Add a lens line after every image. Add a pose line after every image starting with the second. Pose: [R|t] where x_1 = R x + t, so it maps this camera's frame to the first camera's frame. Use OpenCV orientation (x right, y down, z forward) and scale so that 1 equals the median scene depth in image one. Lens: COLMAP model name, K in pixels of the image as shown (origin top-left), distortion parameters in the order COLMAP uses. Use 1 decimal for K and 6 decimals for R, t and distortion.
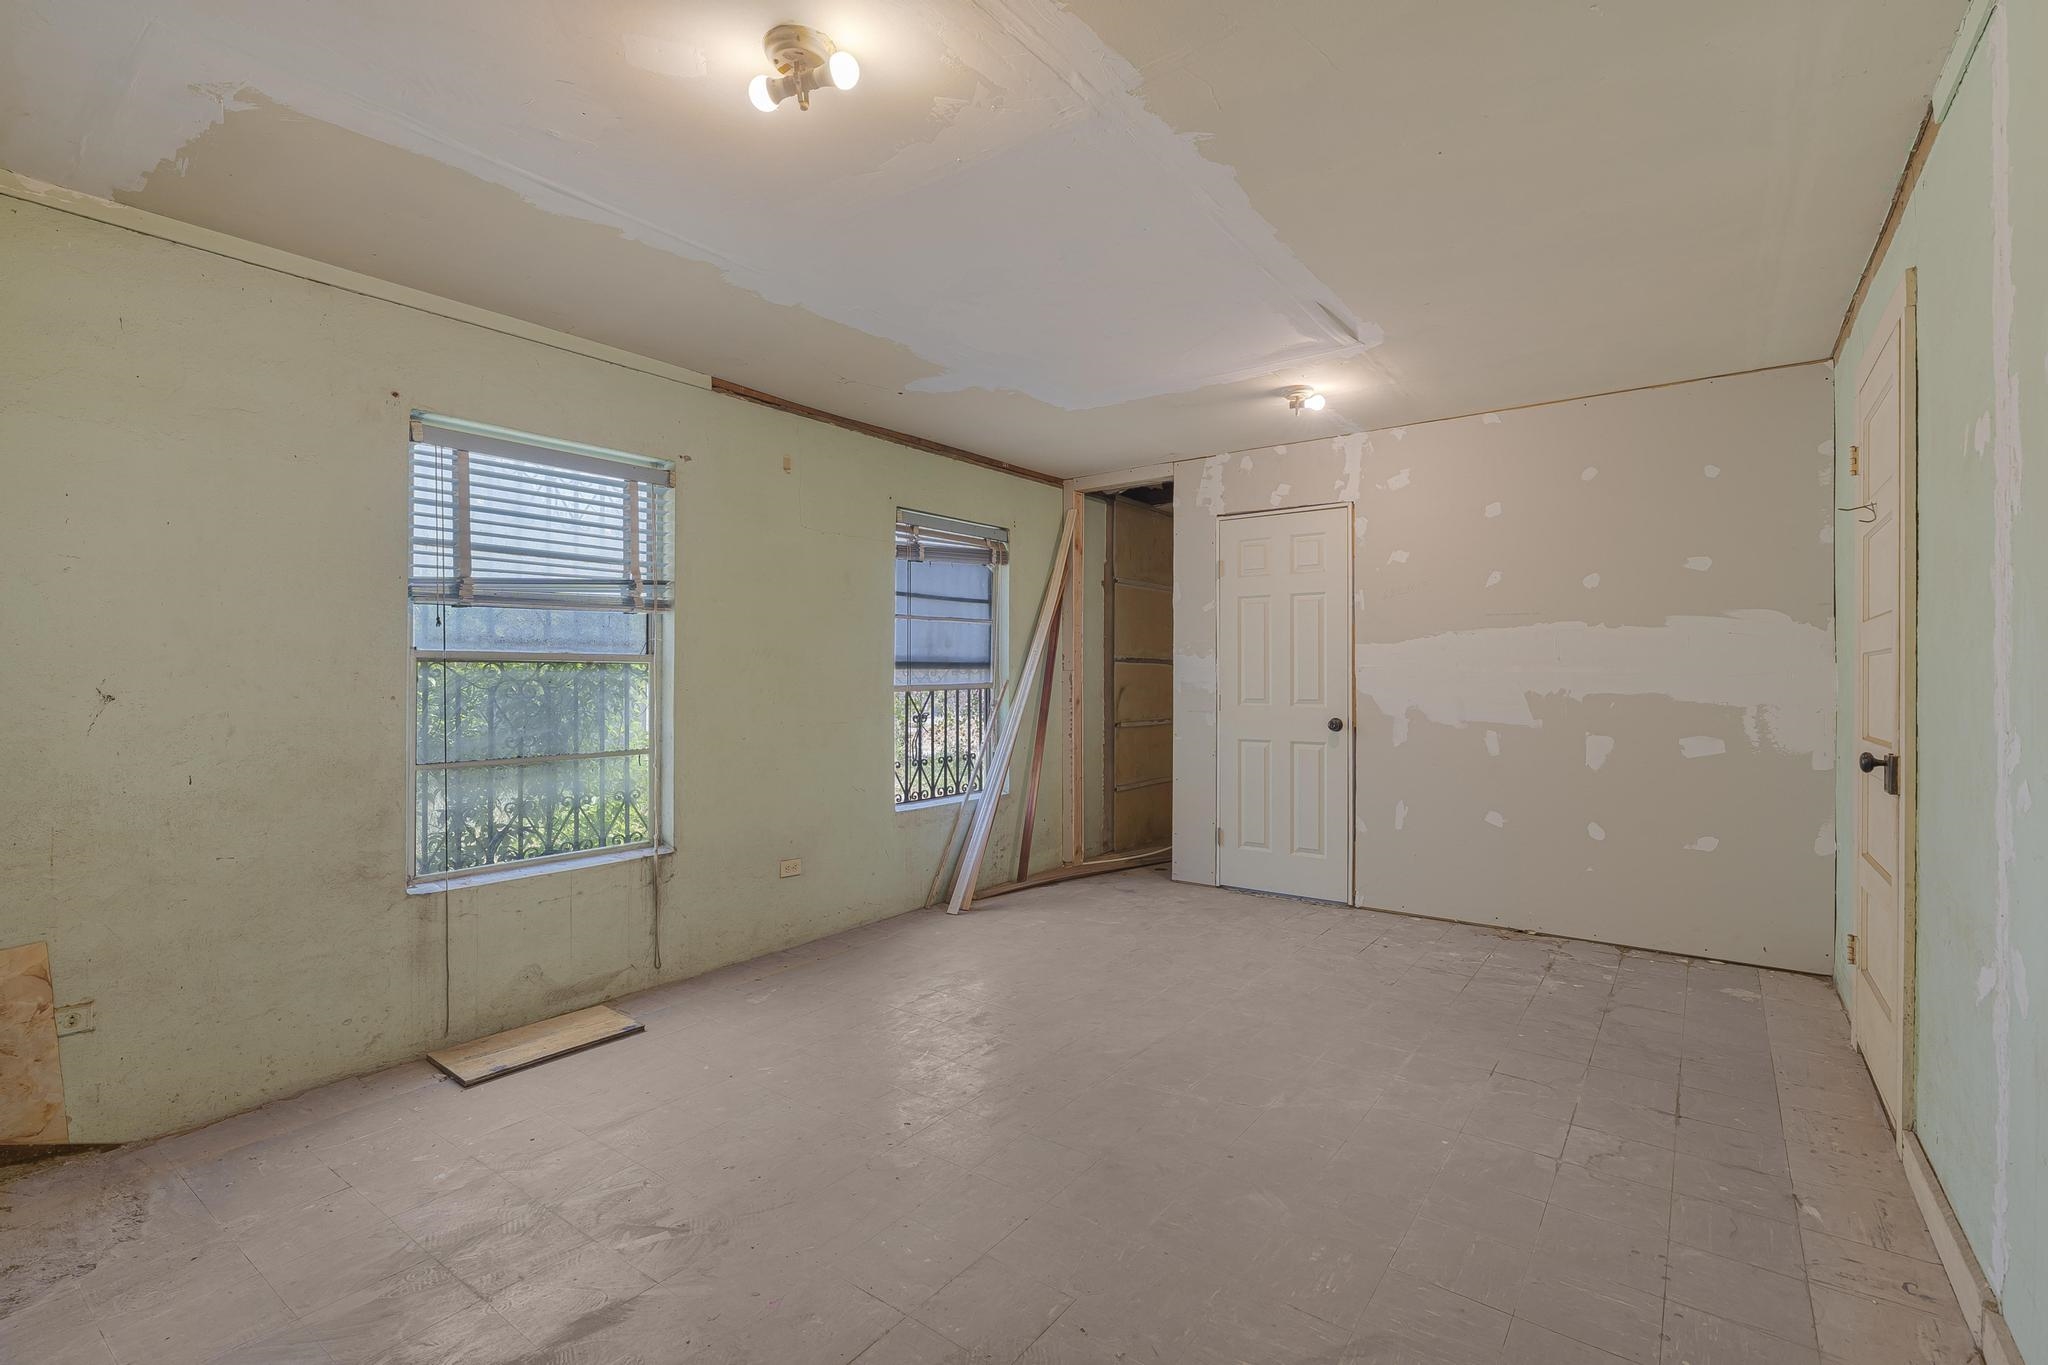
lens RADIAL K [[924.1, 0, 1024.0], [0, 924.1, 682.5], [0, 0, 1]] dist [-0.001709, 0.000475]
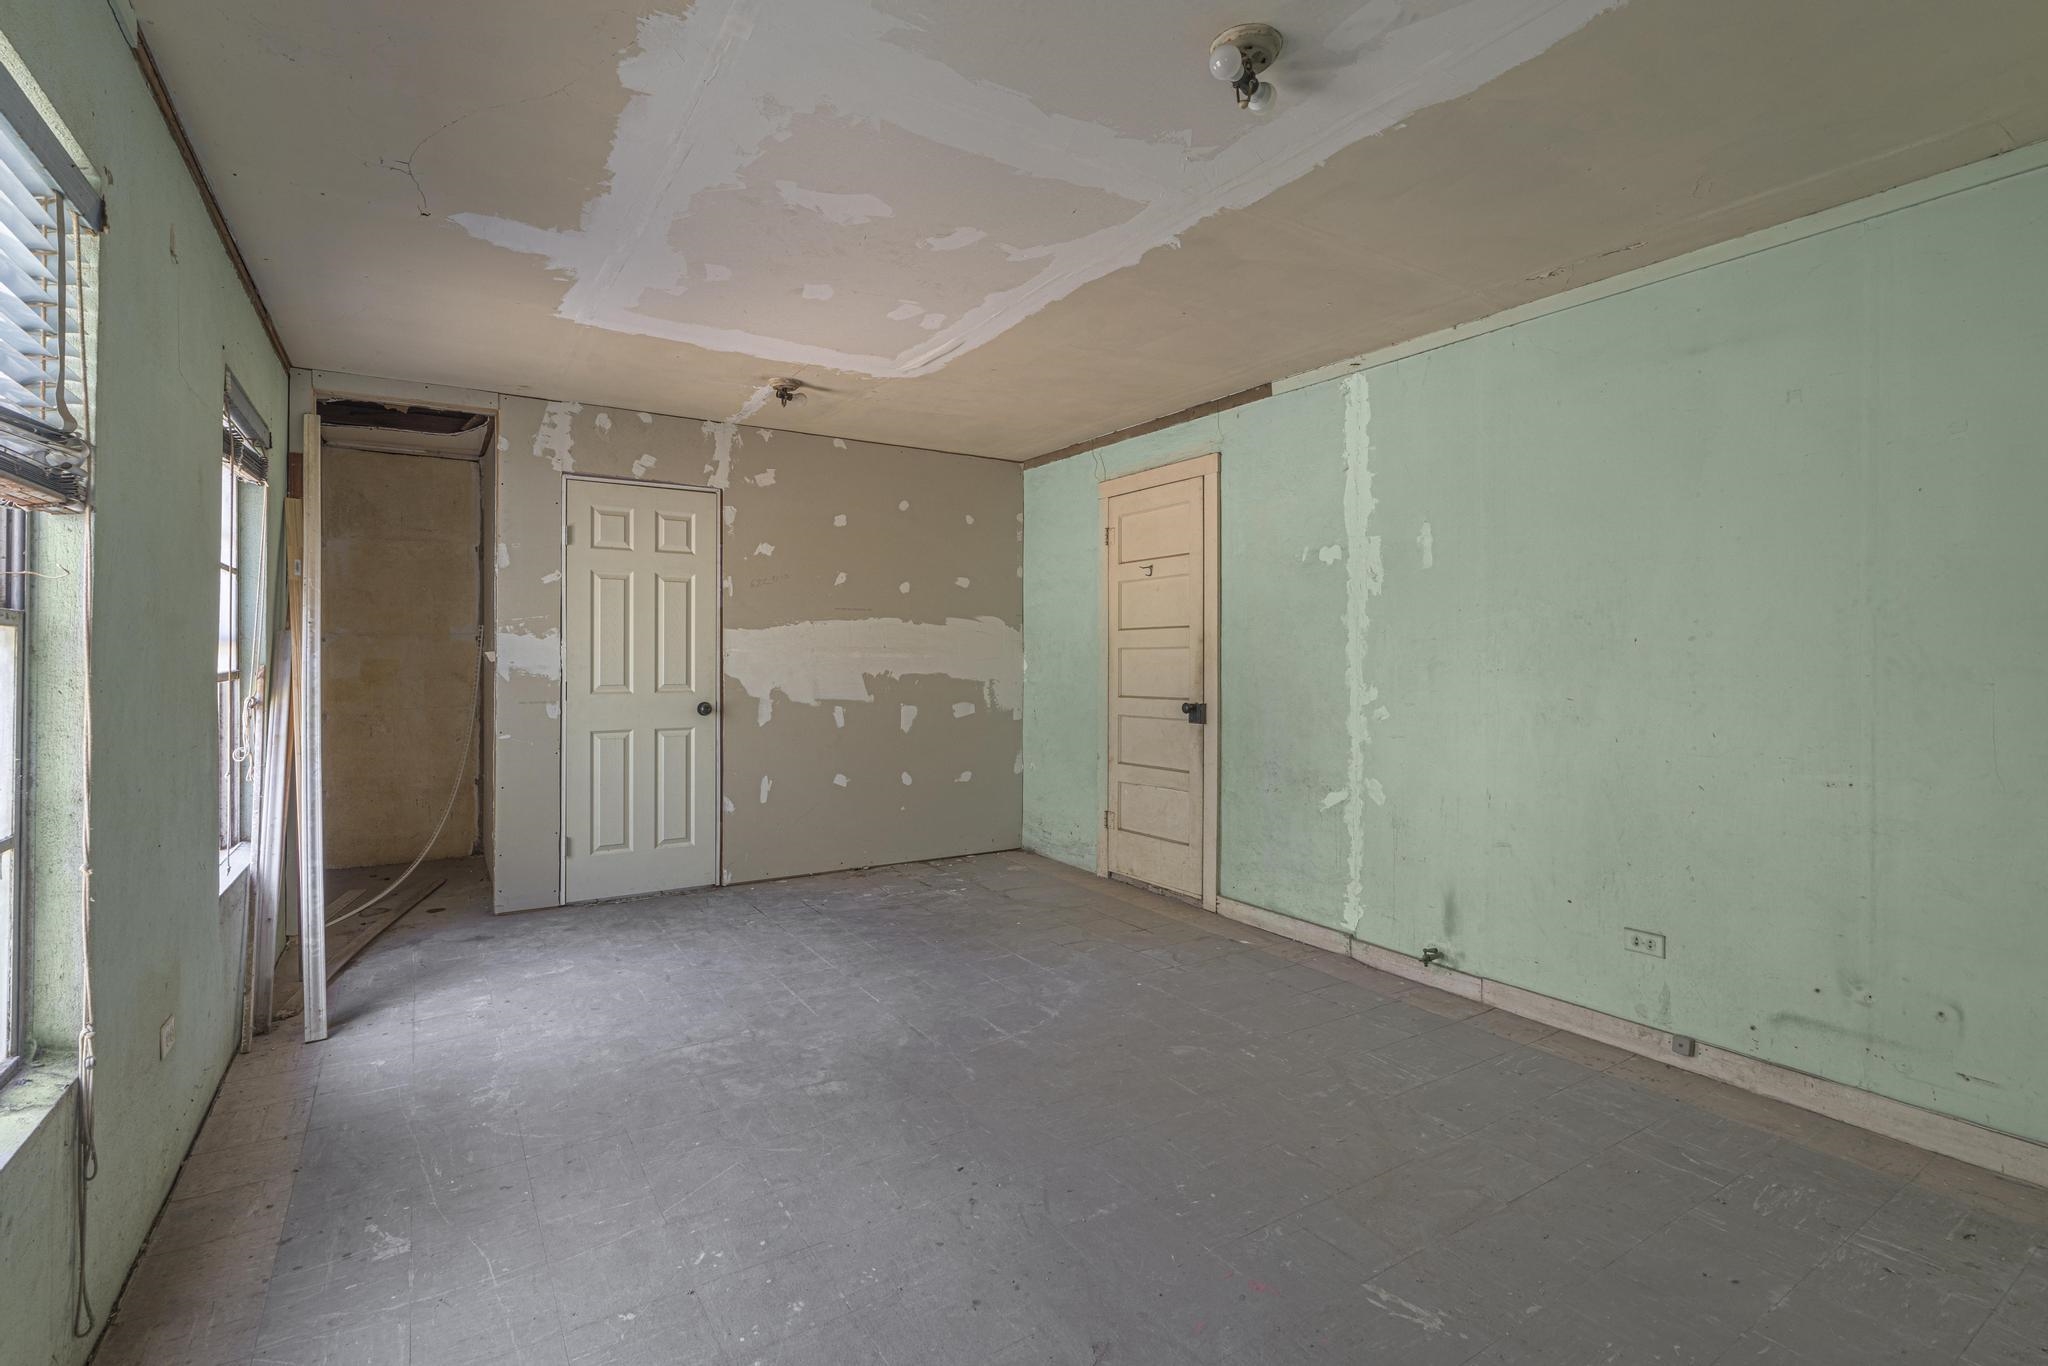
lens RADIAL K [[933.4, 0, 1016.3], [0, 933.4, 665.4], [0, 0, 1]] dist [-0.003122, 0.000187]
pose [[0.359135, -0.005632, 0.933269, -0.520915], [0.003119, 0.999983, 0.004834, -0.005428], [-0.933280, 0.001175, 0.359147, 0.348011]]
